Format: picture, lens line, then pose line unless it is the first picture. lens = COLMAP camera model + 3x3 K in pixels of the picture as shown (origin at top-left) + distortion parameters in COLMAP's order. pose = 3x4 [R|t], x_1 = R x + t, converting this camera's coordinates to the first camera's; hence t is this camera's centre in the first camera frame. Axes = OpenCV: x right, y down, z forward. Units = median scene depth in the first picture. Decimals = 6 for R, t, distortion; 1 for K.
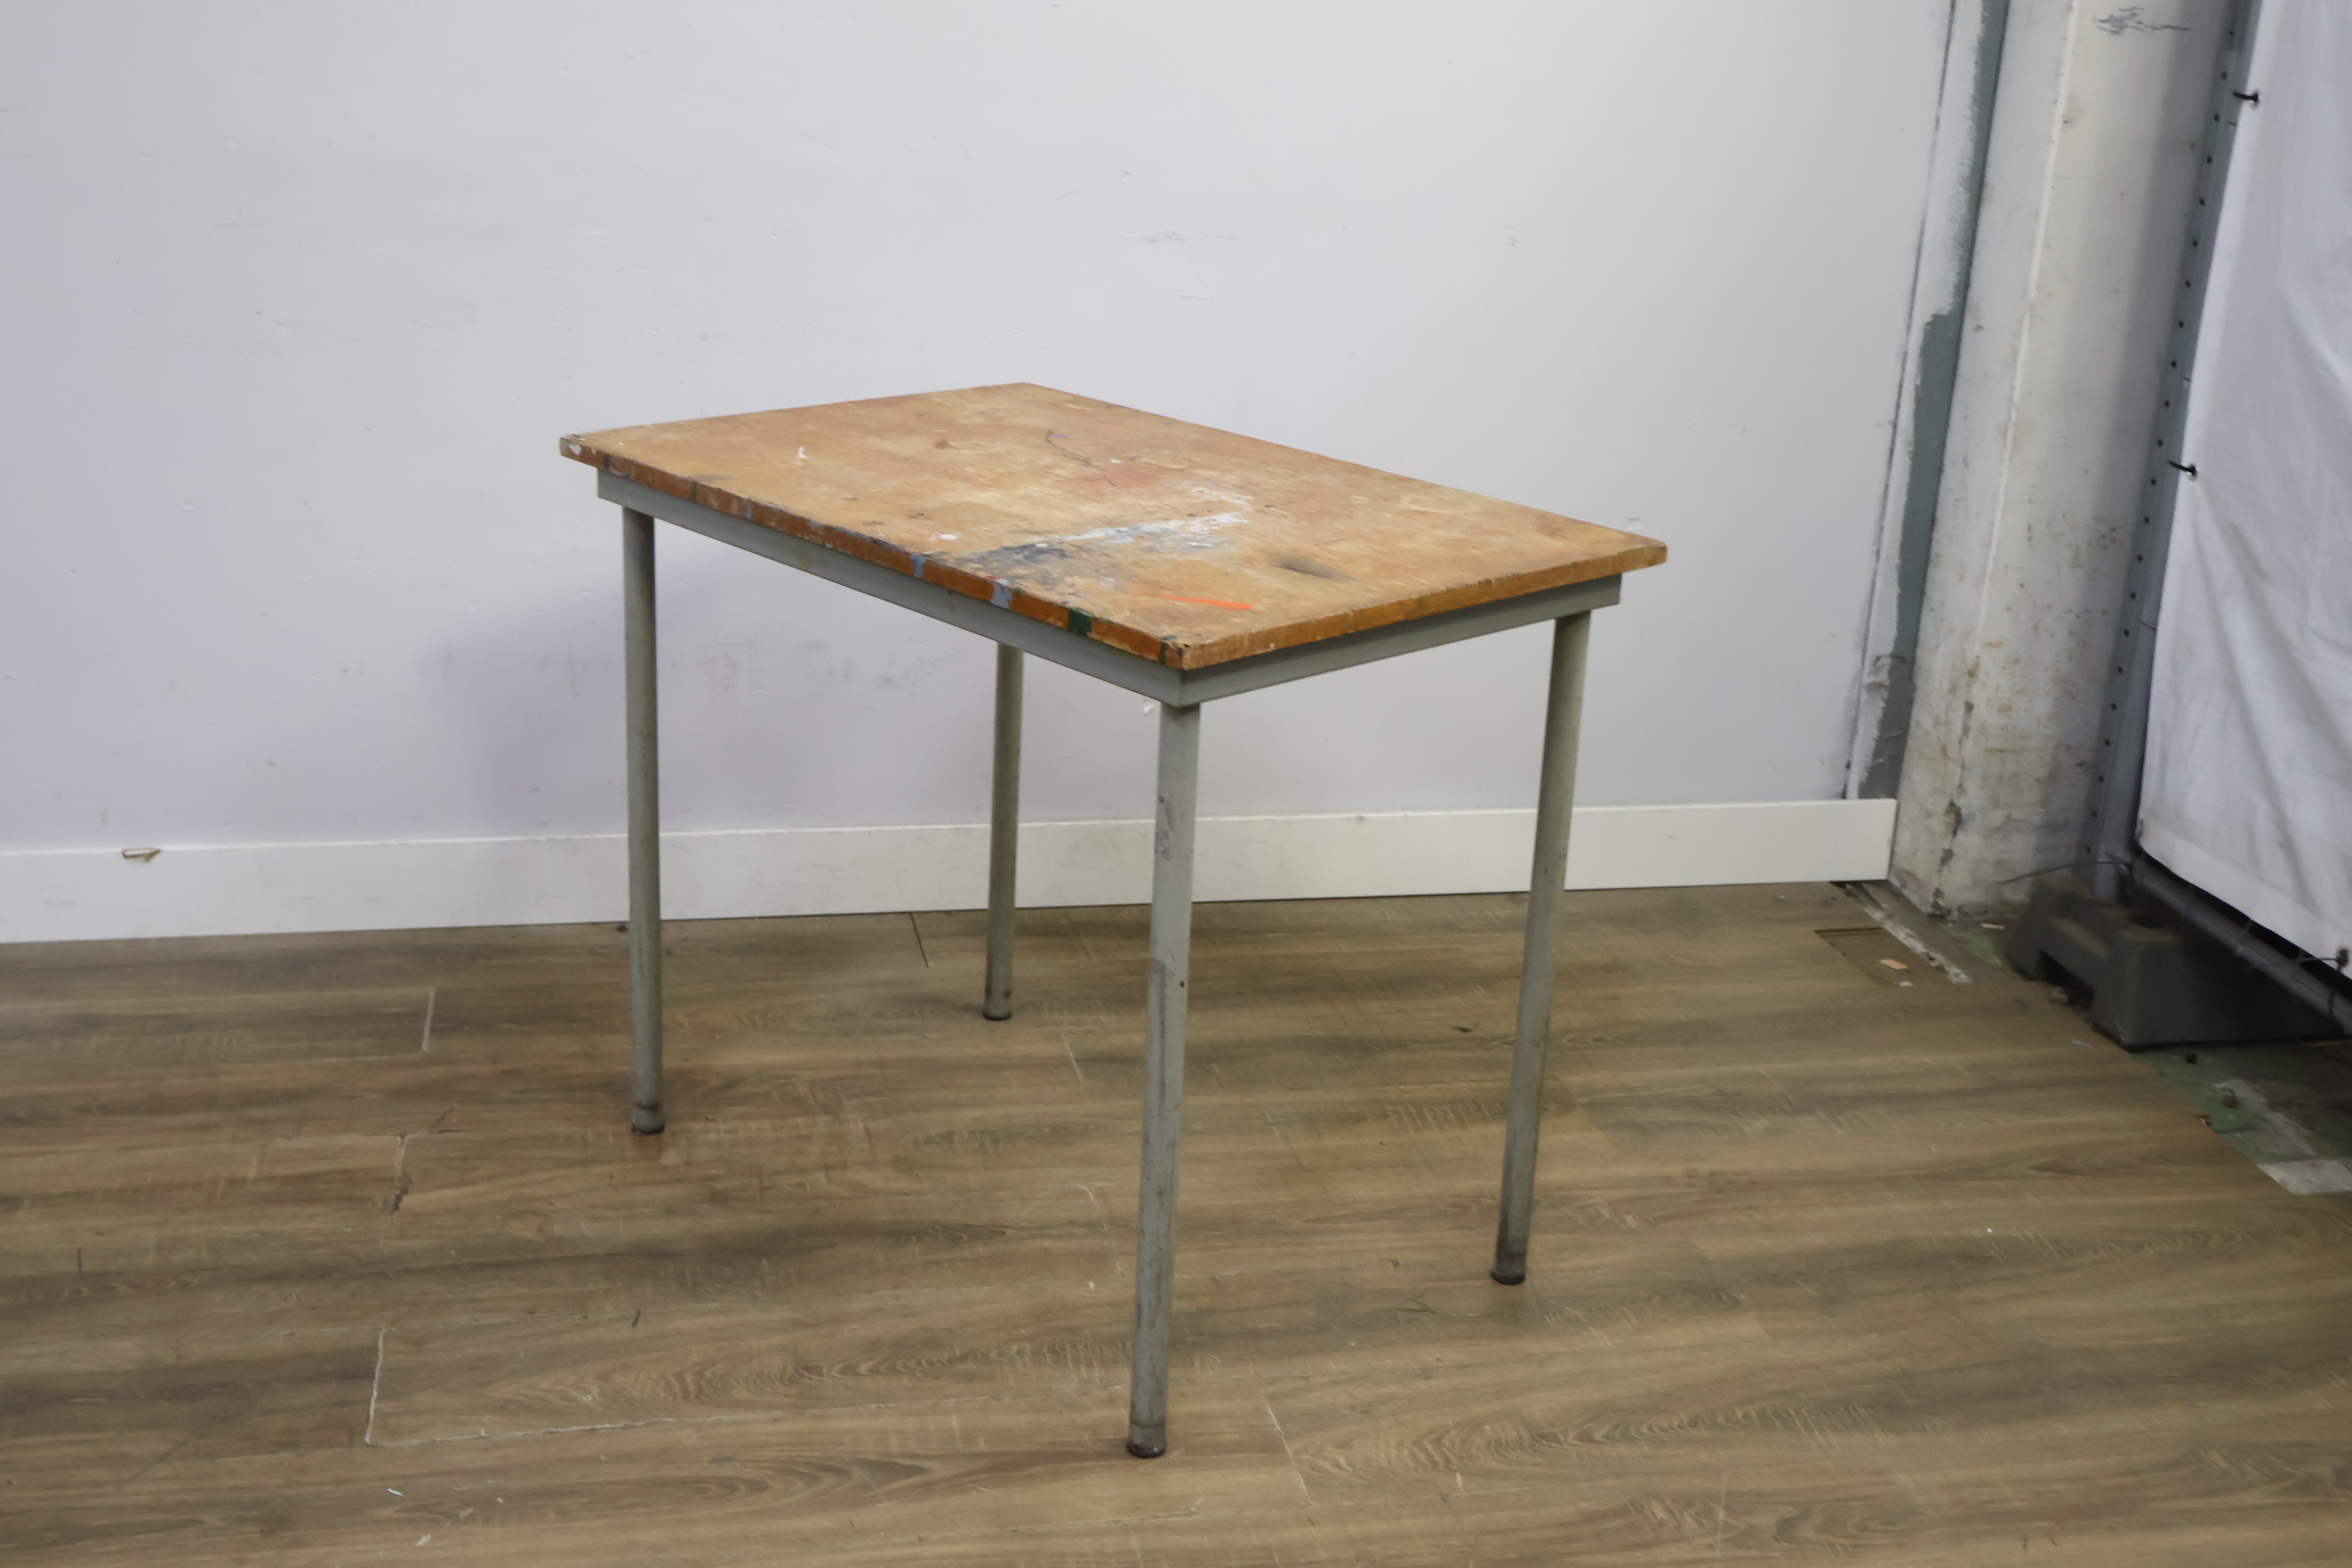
lens RADIAL K [[2663.0, 0, 1172.3], [0, 2663.0, 776.4], [0, 0, 1]] dist [0.007080, 0.000000]
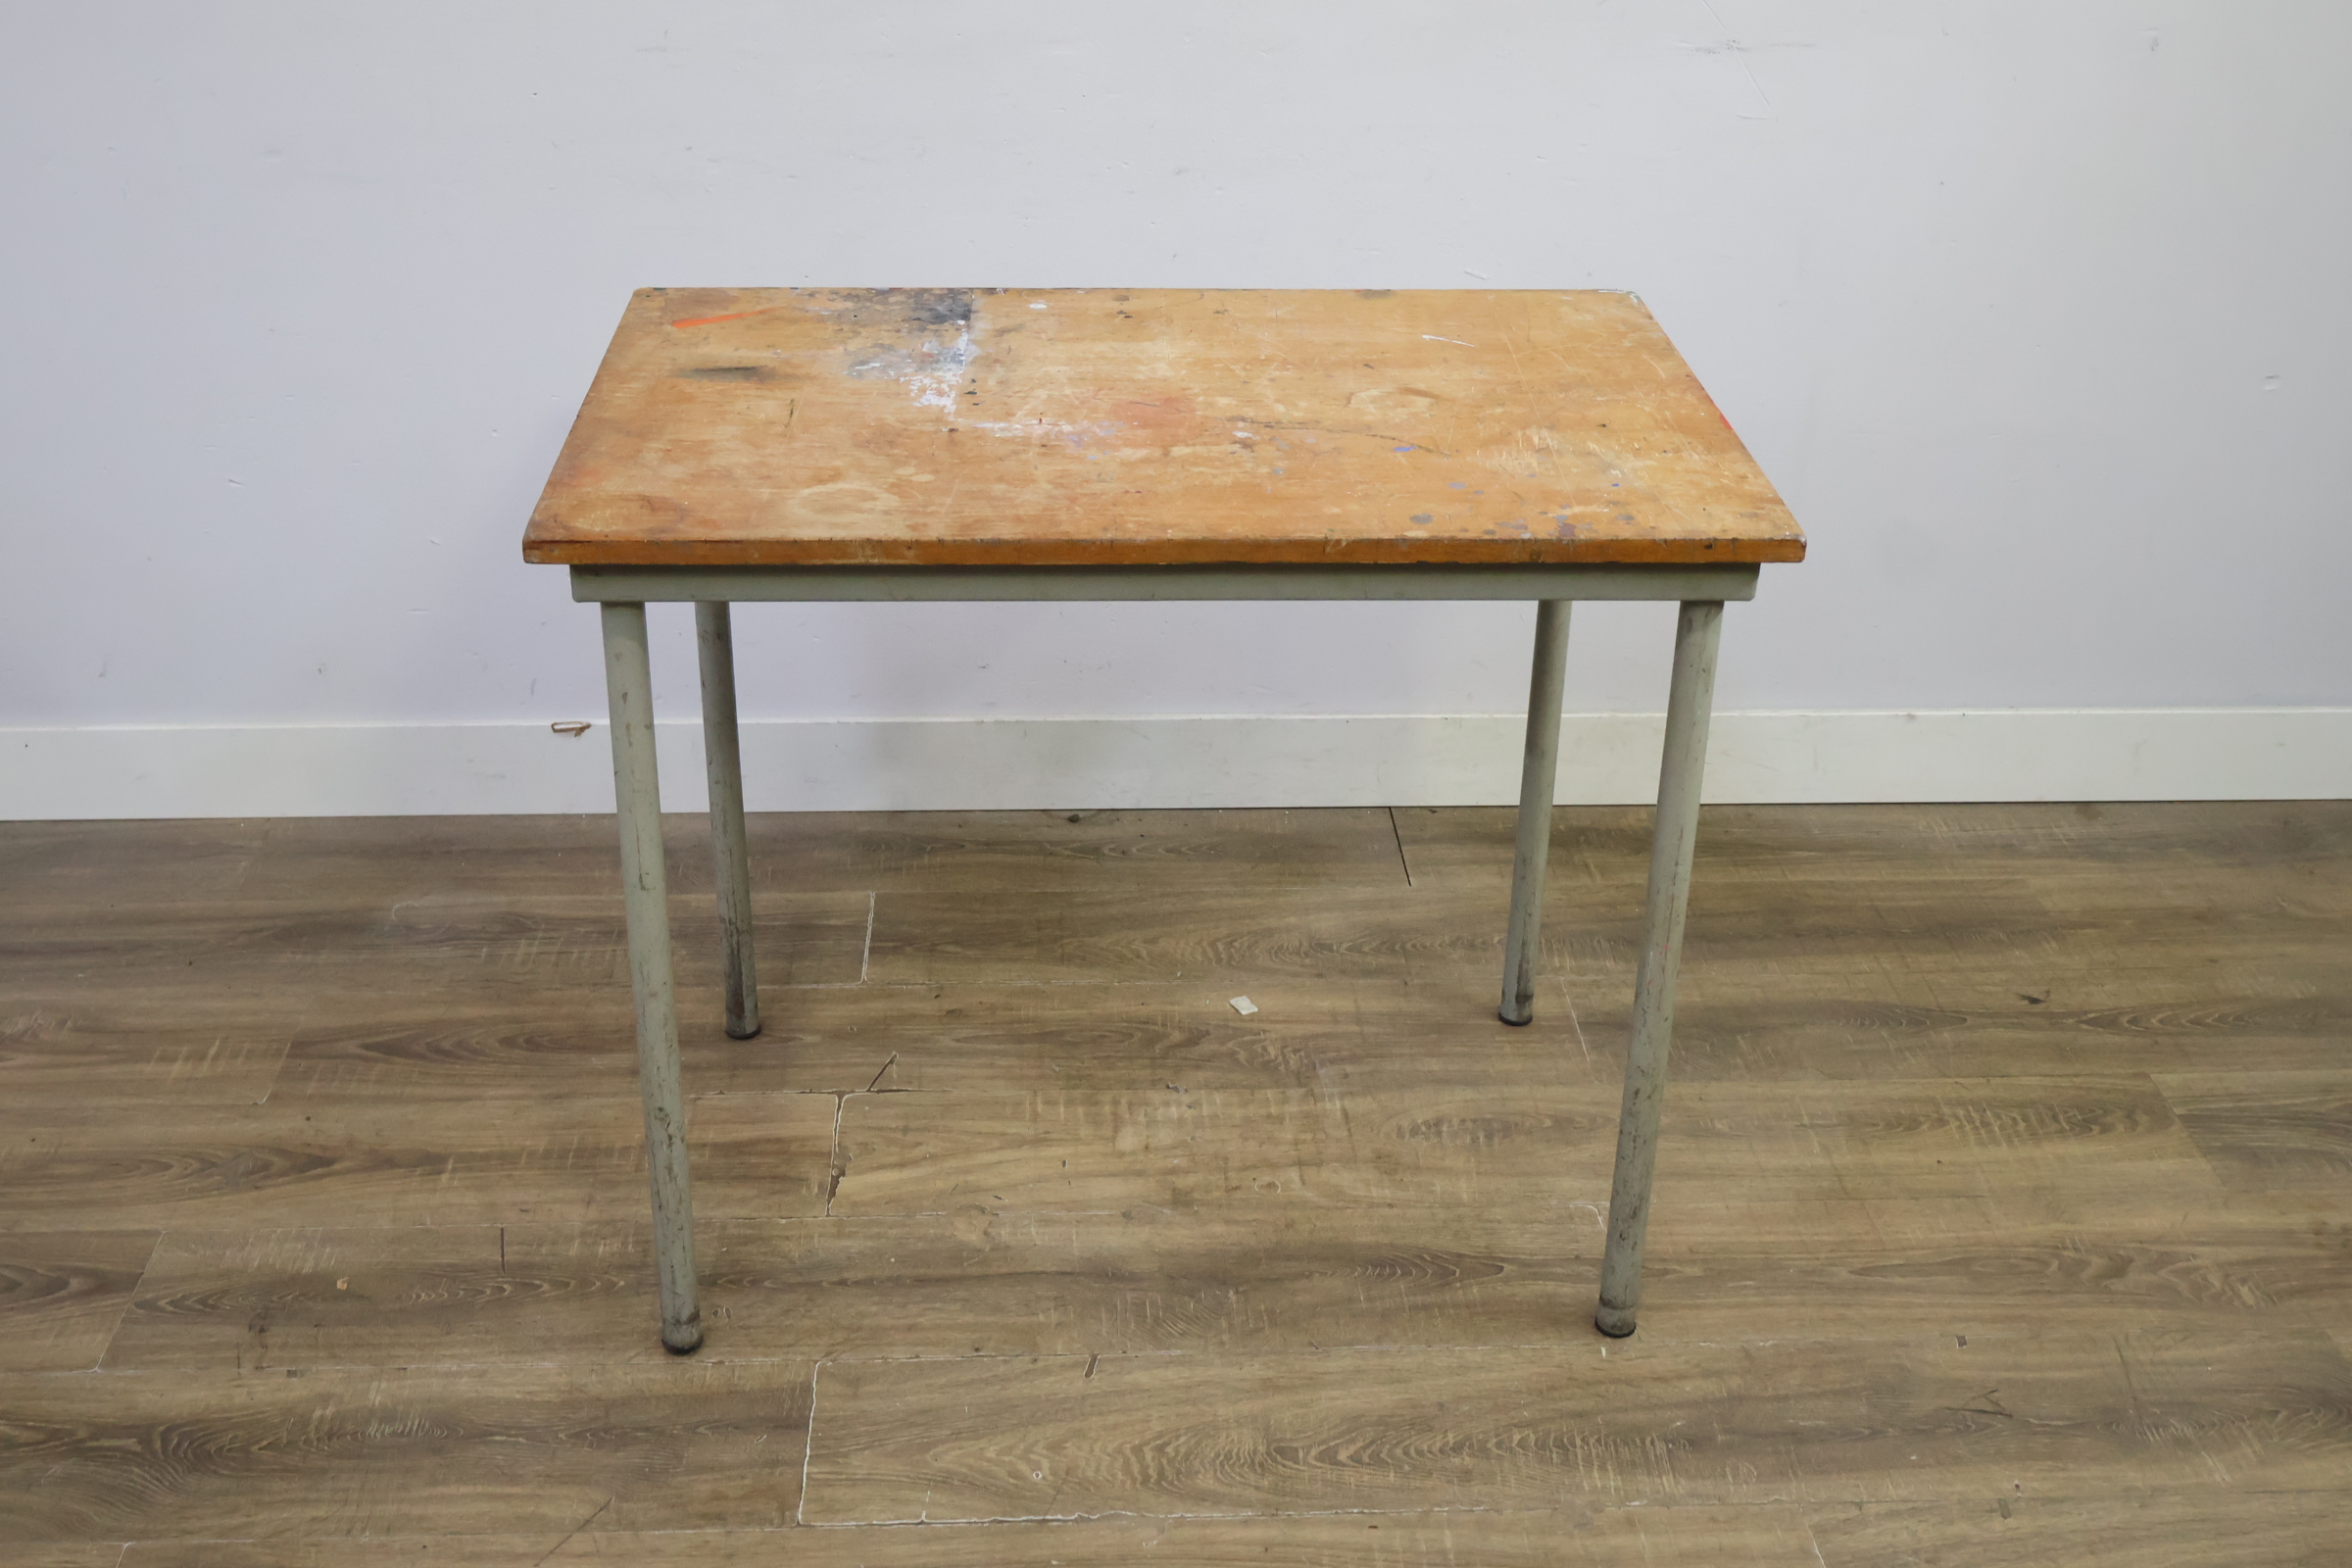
lens RADIAL K [[2663.0, 0, 1169.6], [0, 2663.0, 781.9], [0, 0, 1]] dist [0.007080, 0.000000]
pose [[0.986624, 0.045562, -0.156516, -0.040028], [-0.022447, 0.988972, 0.146392, -0.110675], [0.161459, -0.140921, 0.976766, 0.143978]]
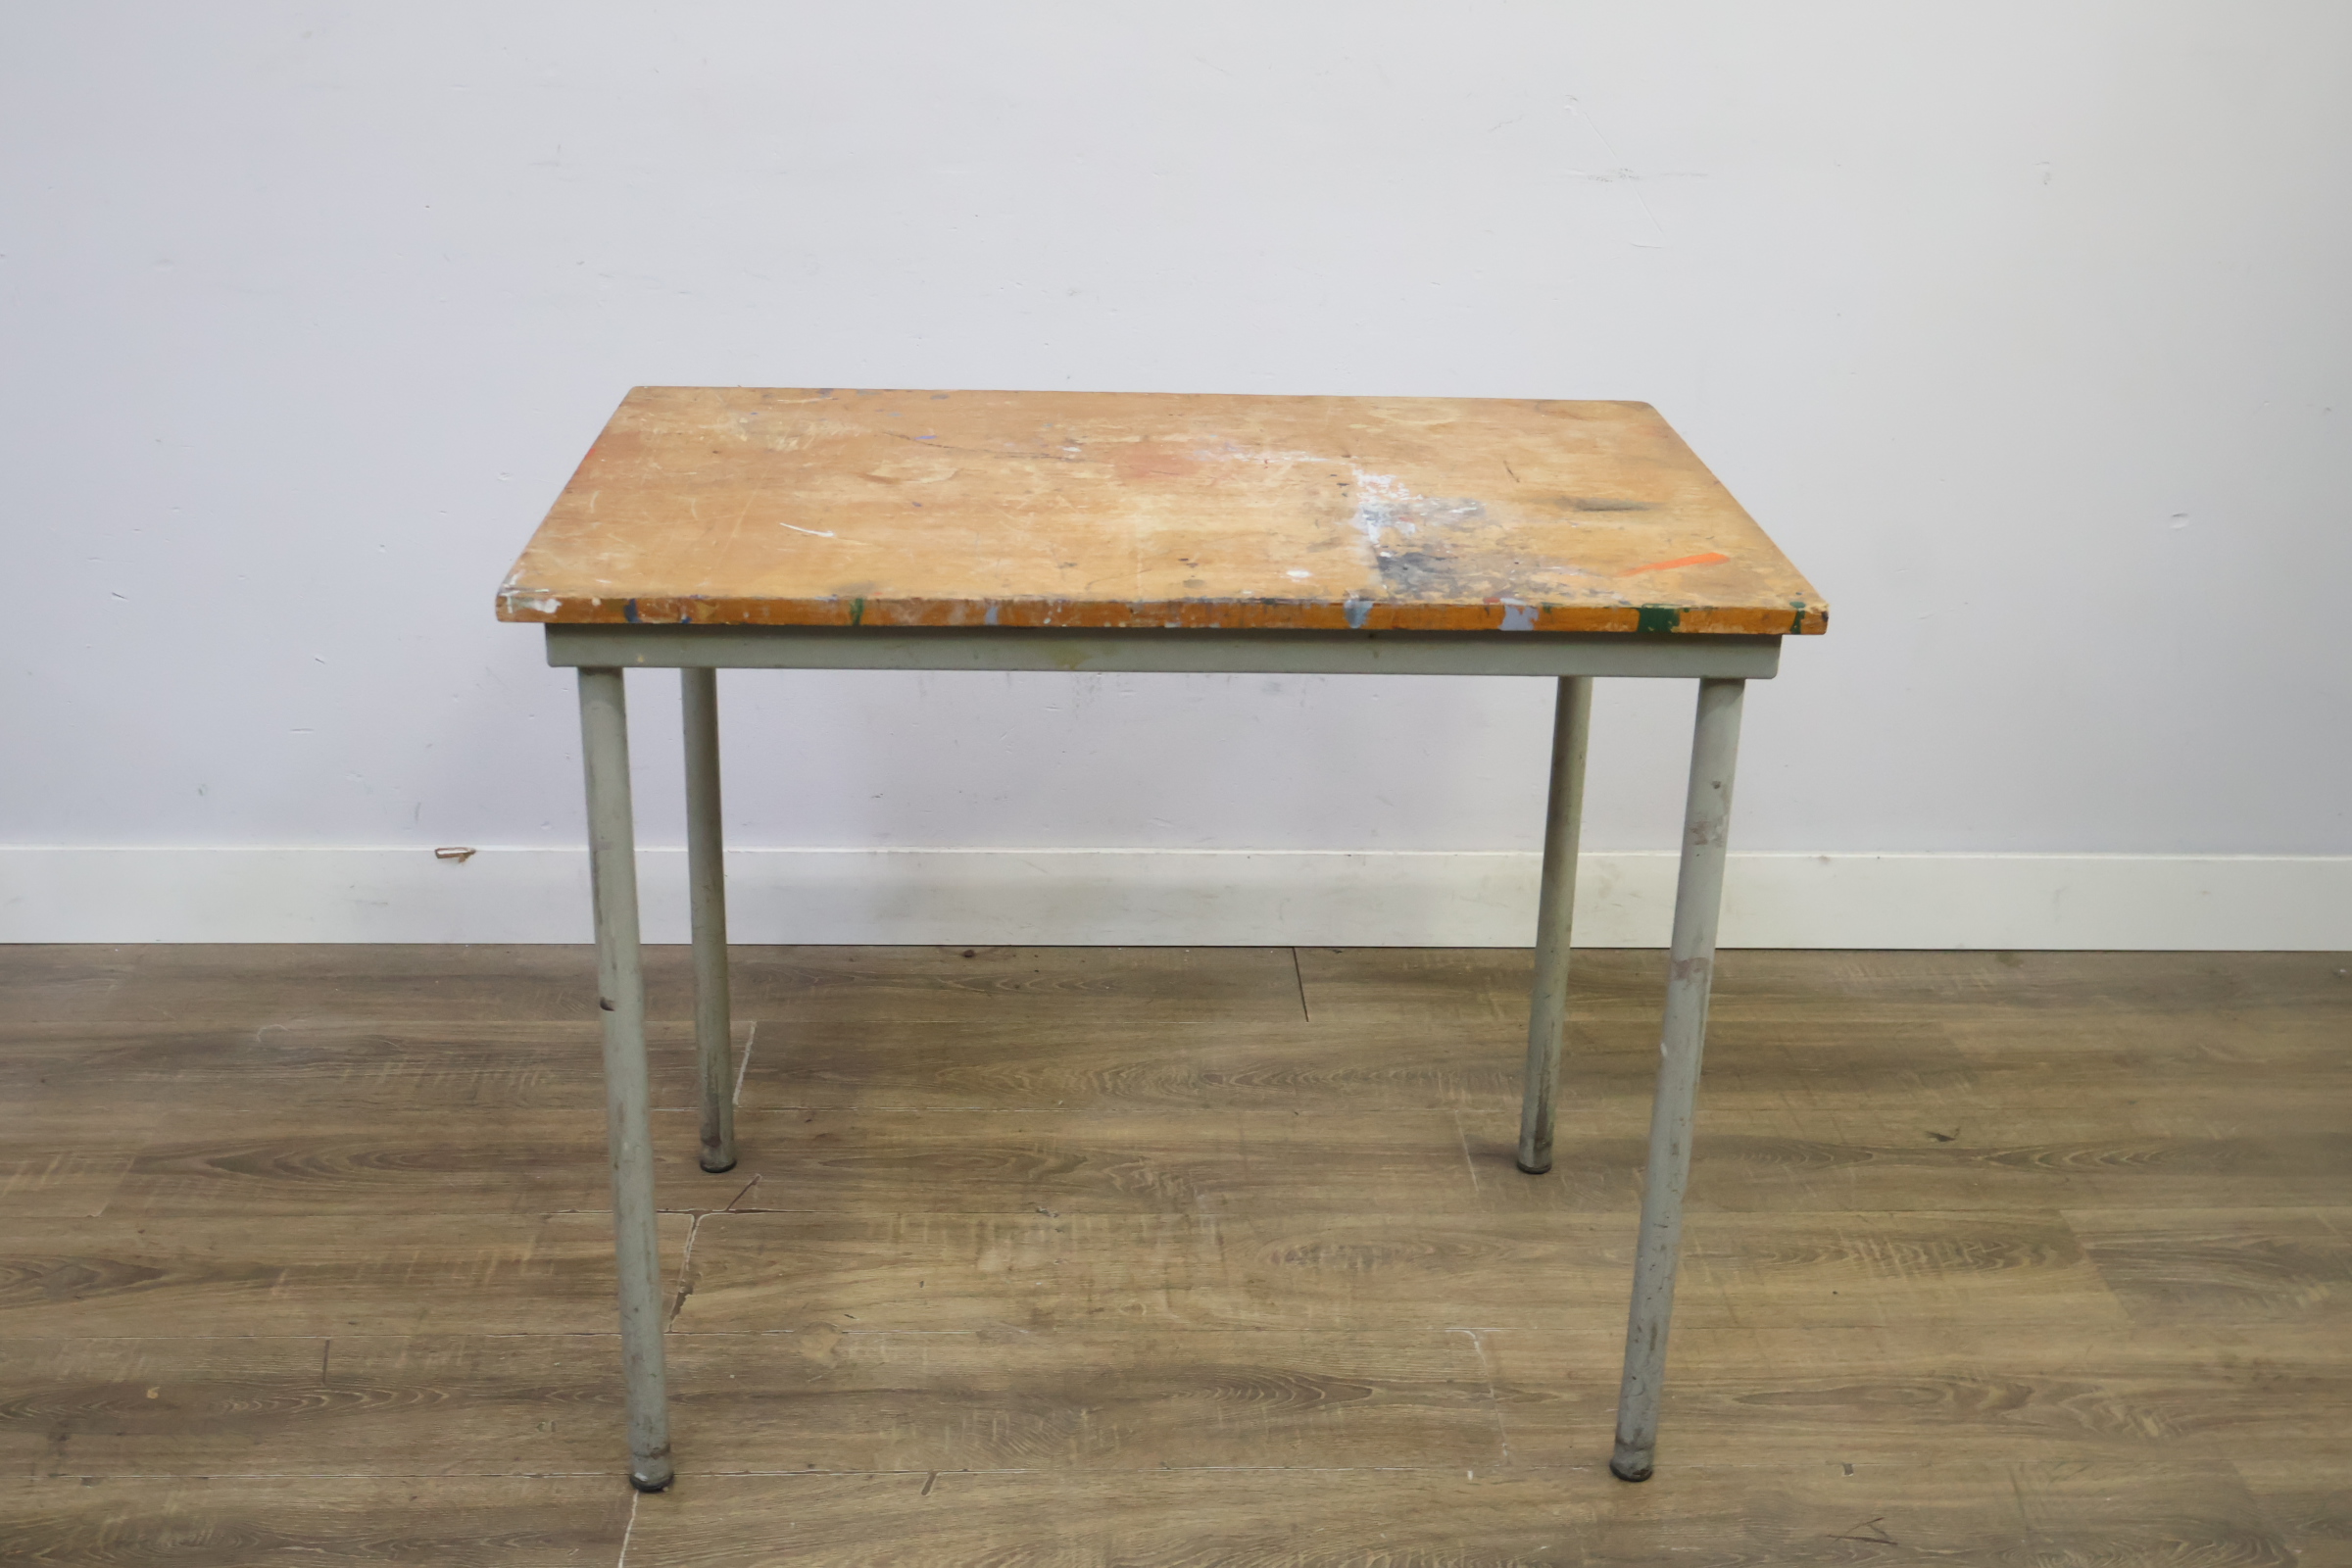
lens RADIAL K [[2663.0, 0, 1174.7], [0, 2663.0, 776.8], [0, 0, 1]] dist [0.007080, 0.000000]
pose [[0.985644, 0.039344, -0.164188, 0.006356], [-0.031537, 0.998257, 0.049893, -0.060275], [0.165865, -0.043999, 0.985166, 0.168362]]
